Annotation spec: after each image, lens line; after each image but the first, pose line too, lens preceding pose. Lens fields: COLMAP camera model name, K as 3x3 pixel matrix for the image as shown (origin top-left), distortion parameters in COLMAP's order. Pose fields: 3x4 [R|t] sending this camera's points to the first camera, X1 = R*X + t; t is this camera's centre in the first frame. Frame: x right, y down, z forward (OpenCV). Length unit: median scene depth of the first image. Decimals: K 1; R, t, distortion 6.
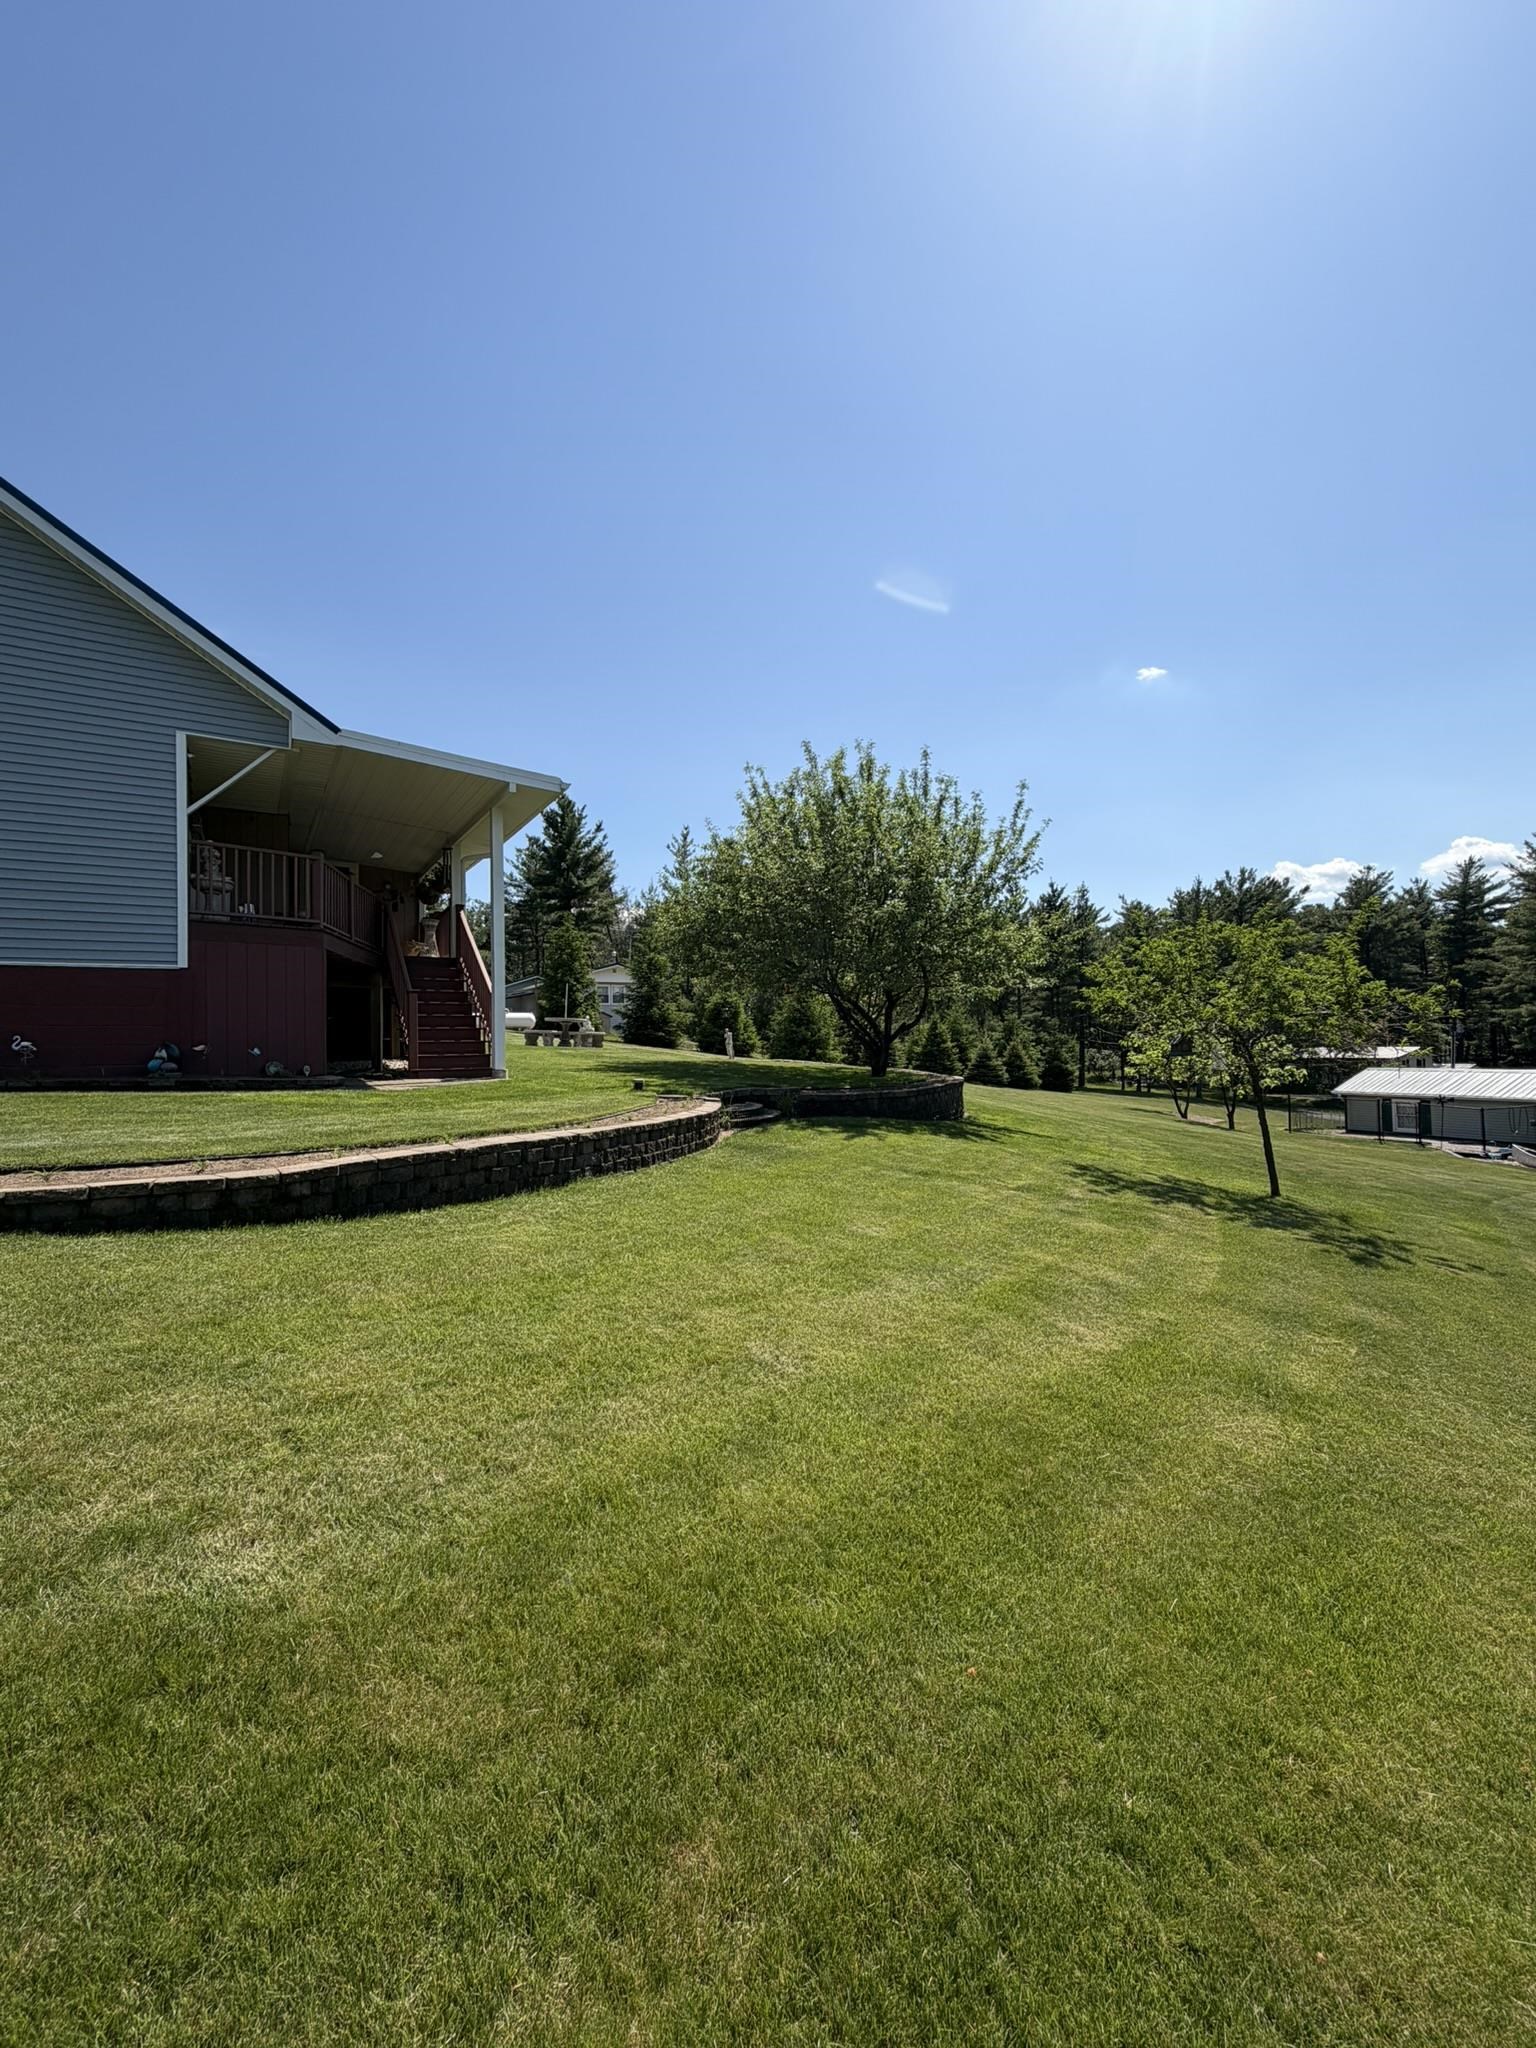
lens RADIAL K [[817.9, 0, 770.0], [0, 817.9, 1027.0], [0, 0, 1]] dist [-0.001529, 0.000442]
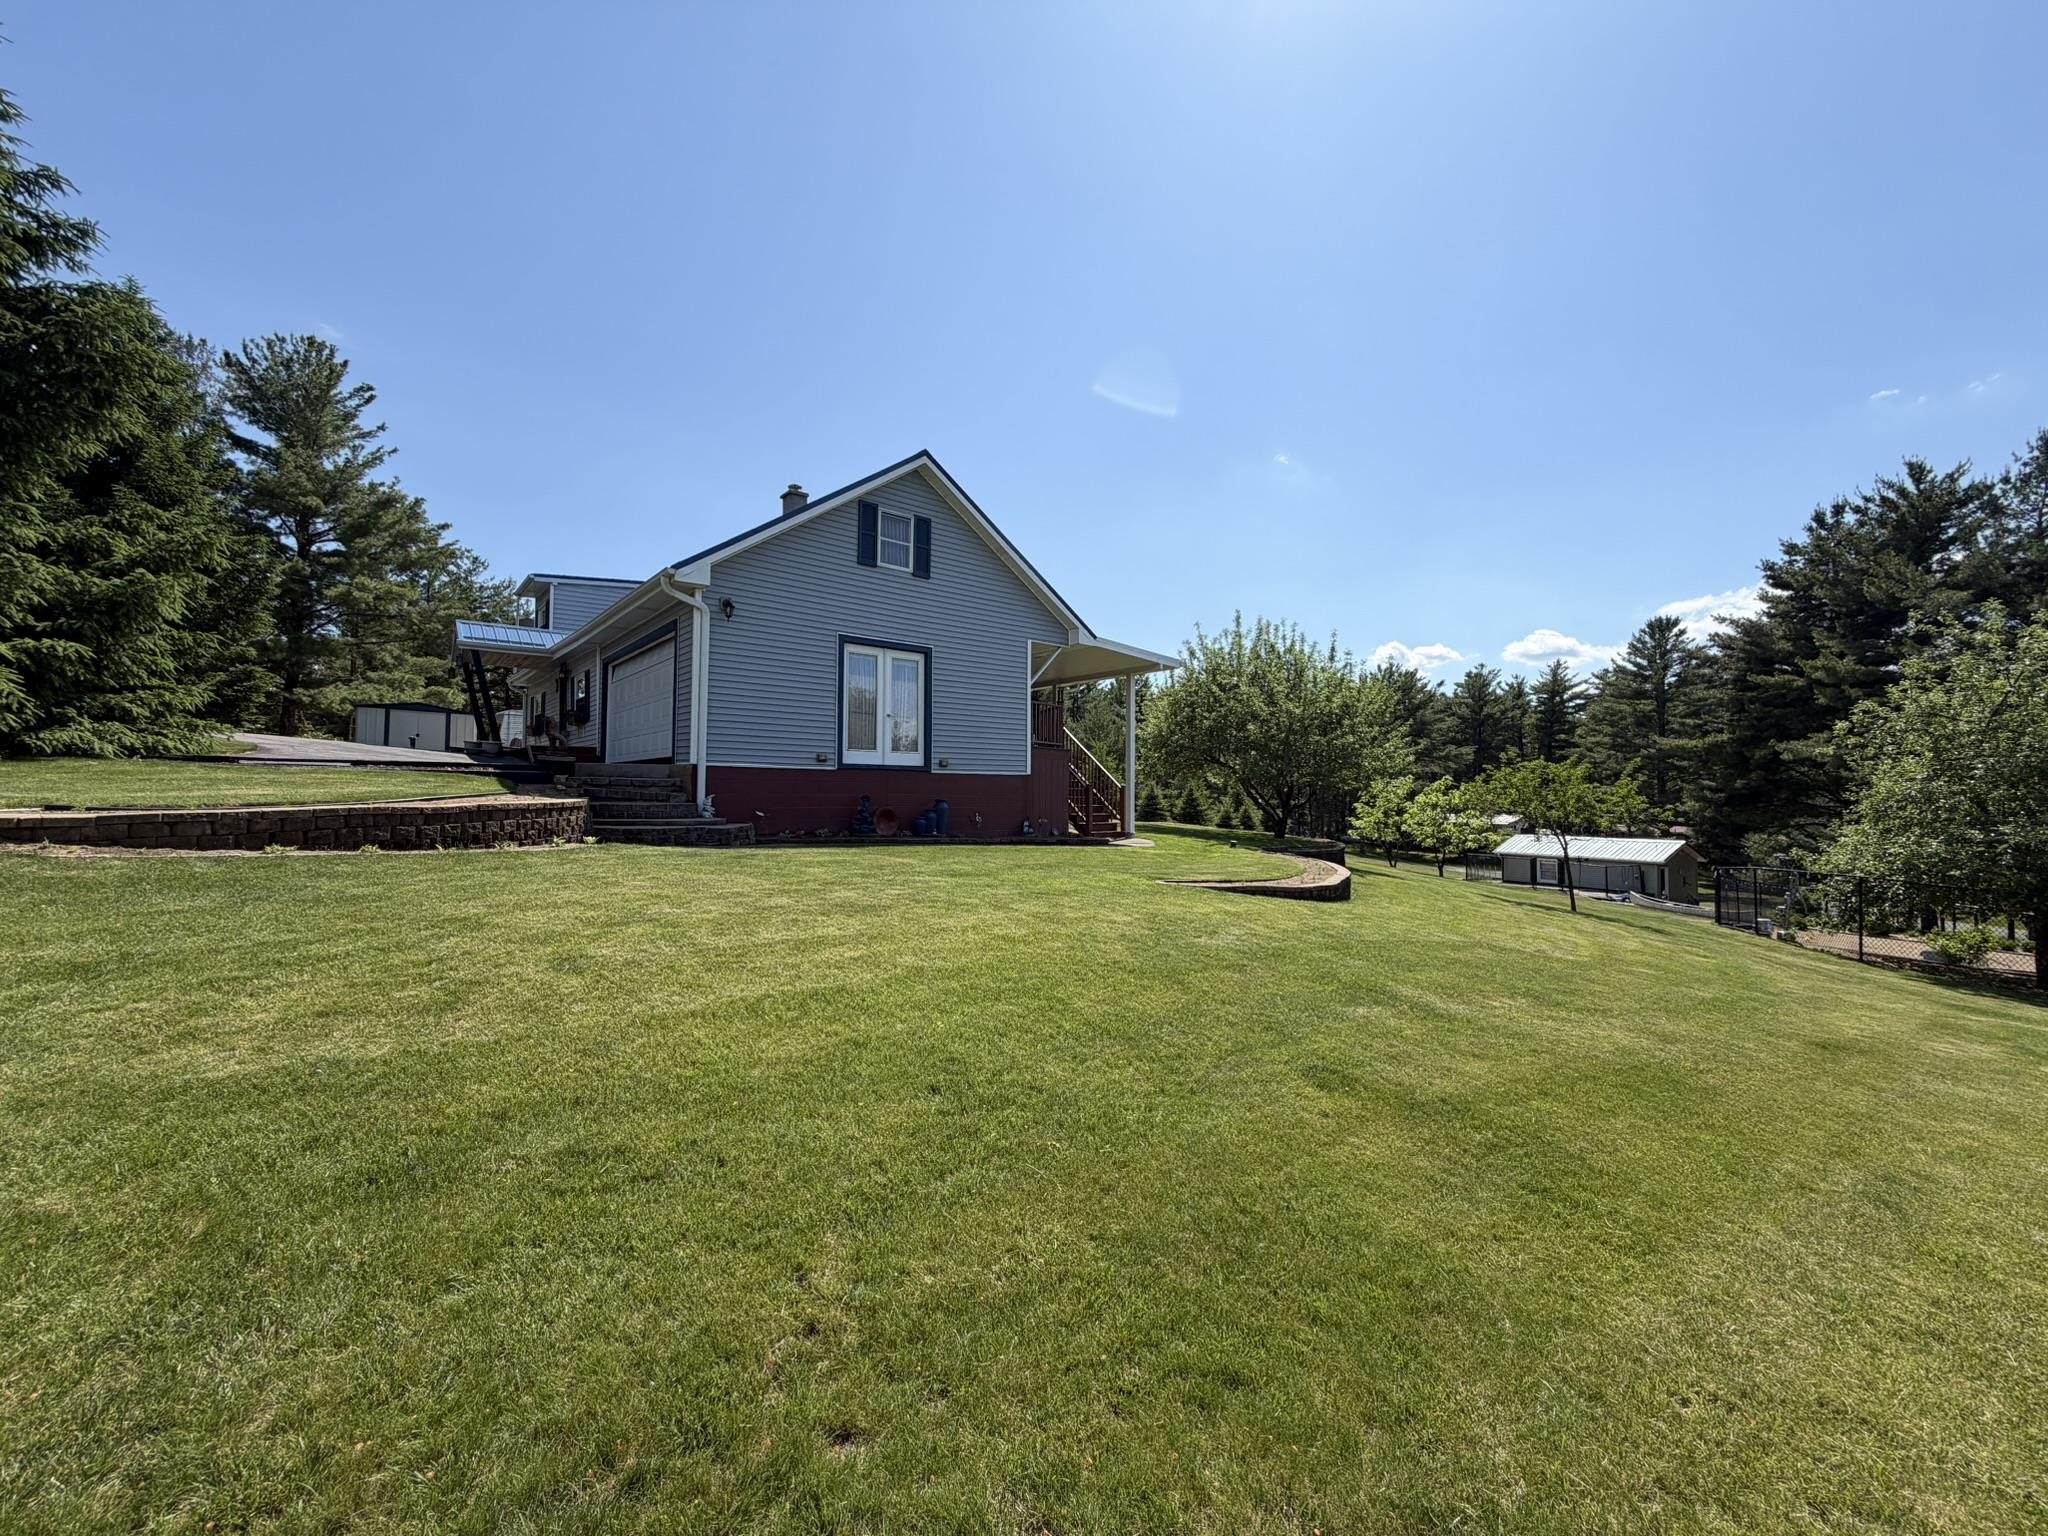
lens RADIAL K [[817.9, 0, 1028.5], [0, 817.9, 774.1], [0, 0, 1]] dist [-0.001529, 0.000442]
pose [[0.987130, 0.032521, 0.156581, -0.158574], [-0.032082, 0.999471, -0.005326, -0.010535], [-0.156672, 0.000234, 0.987651, -0.115763]]
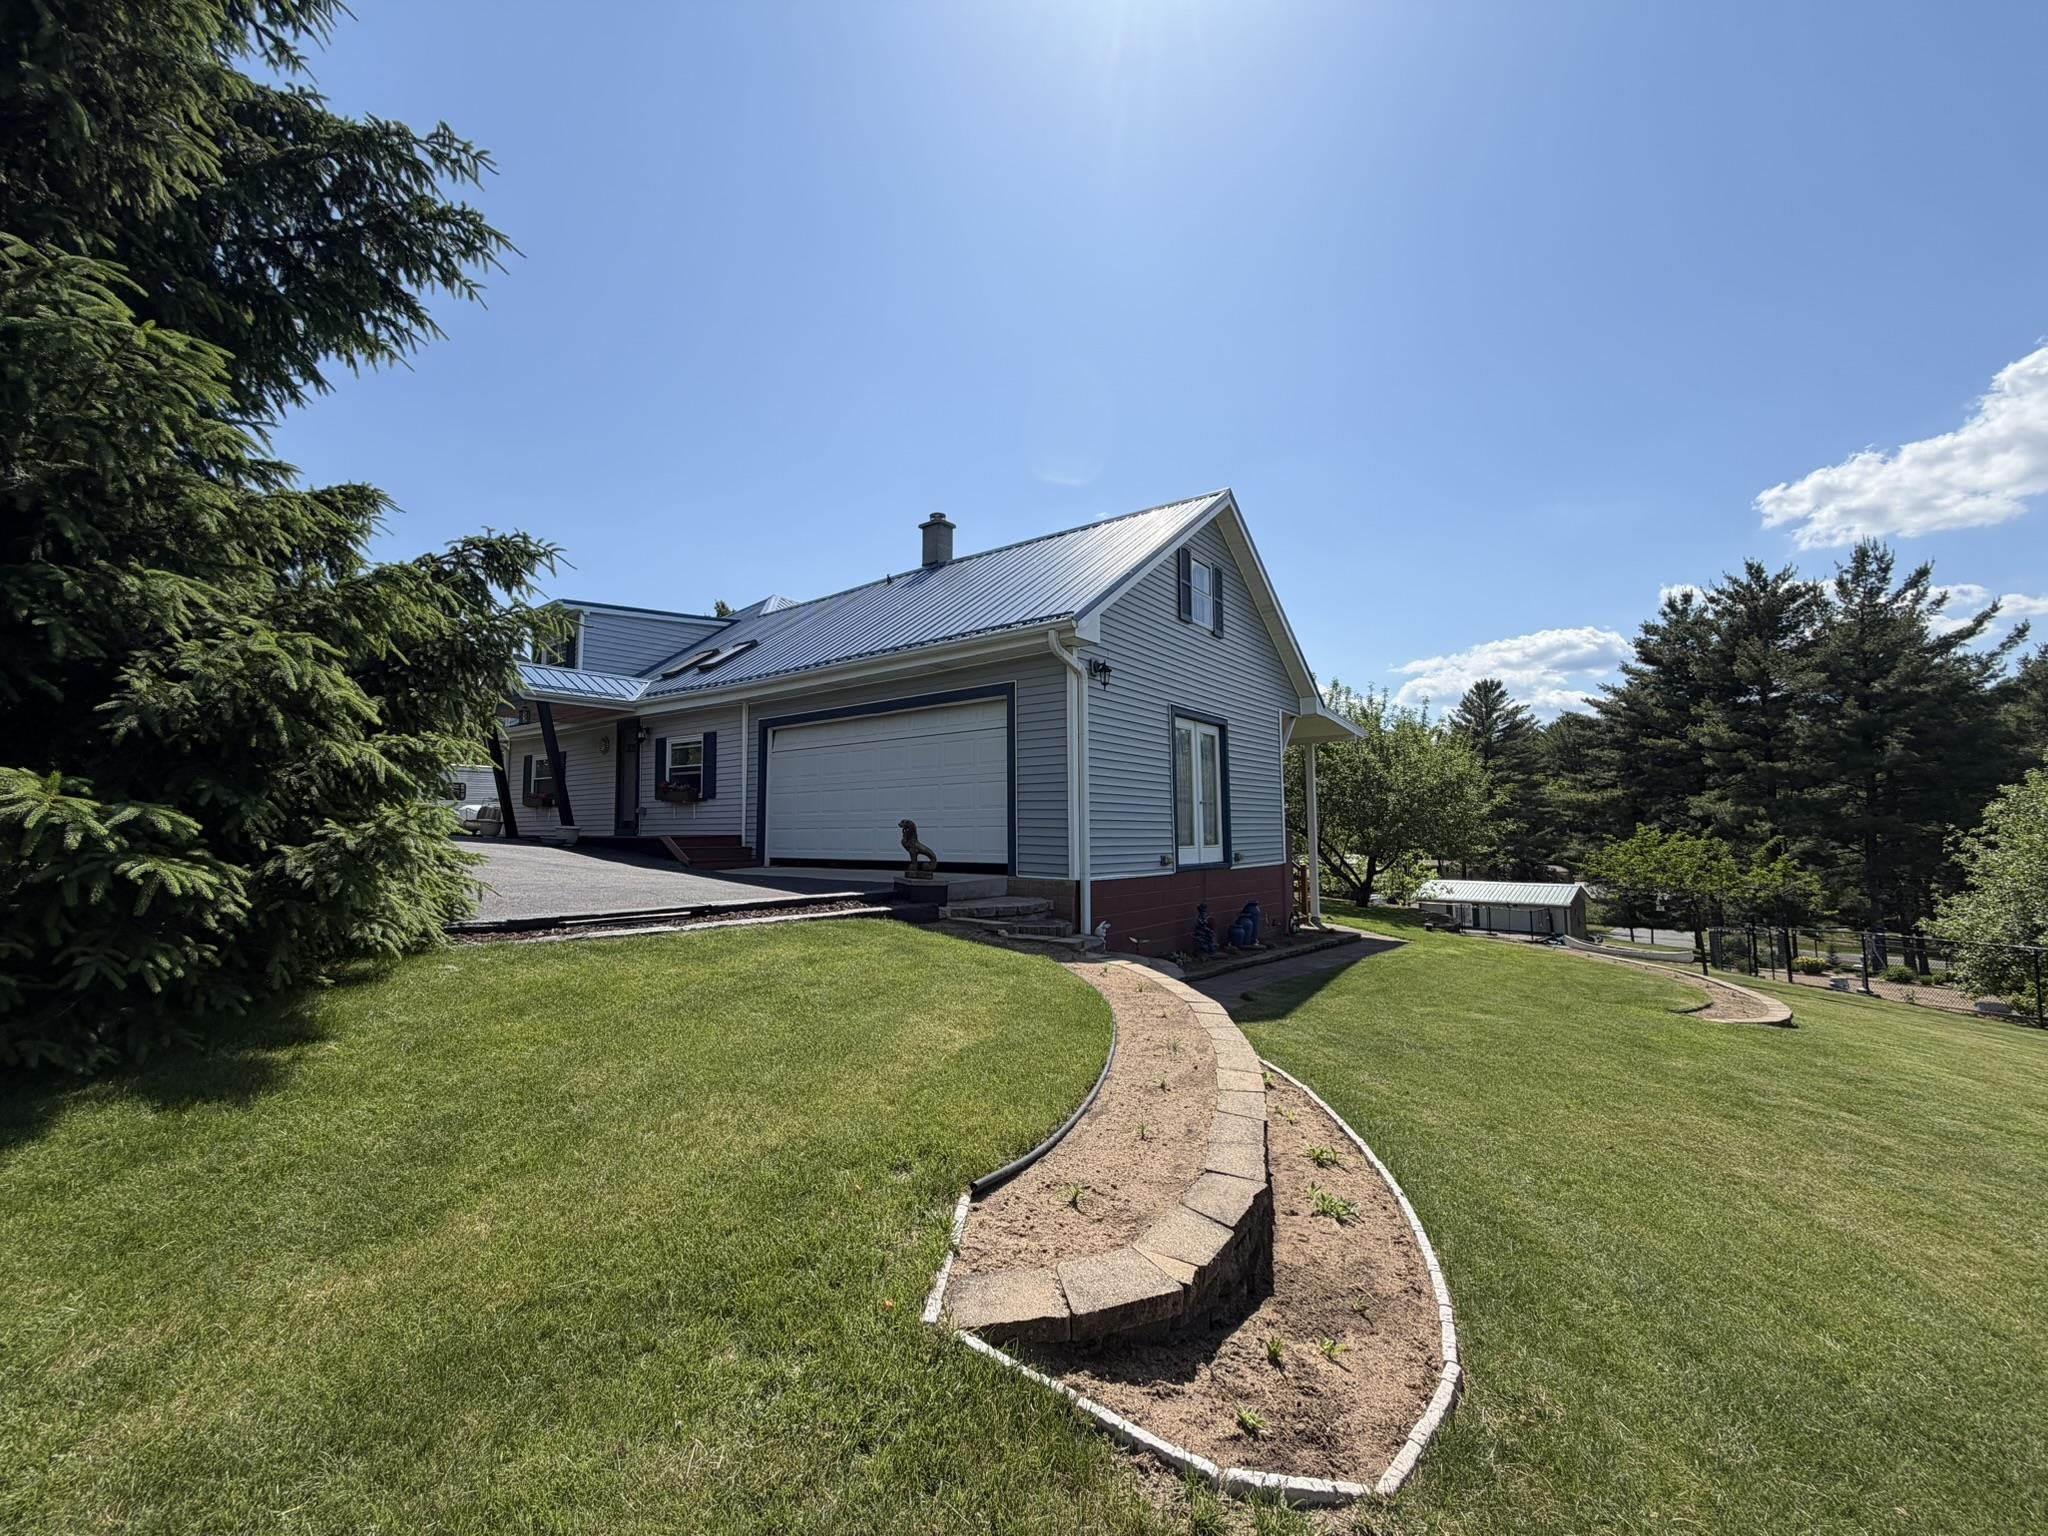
lens RADIAL K [[817.9, 0, 1008.7], [0, 817.9, 763.8], [0, 0, 1]] dist [-0.001529, 0.000442]
pose [[0.922281, 0.046707, 0.383688, -0.286027], [-0.021698, 0.997363, -0.069256, -0.022811], [-0.385911, 0.055549, 0.920862, -0.033412]]
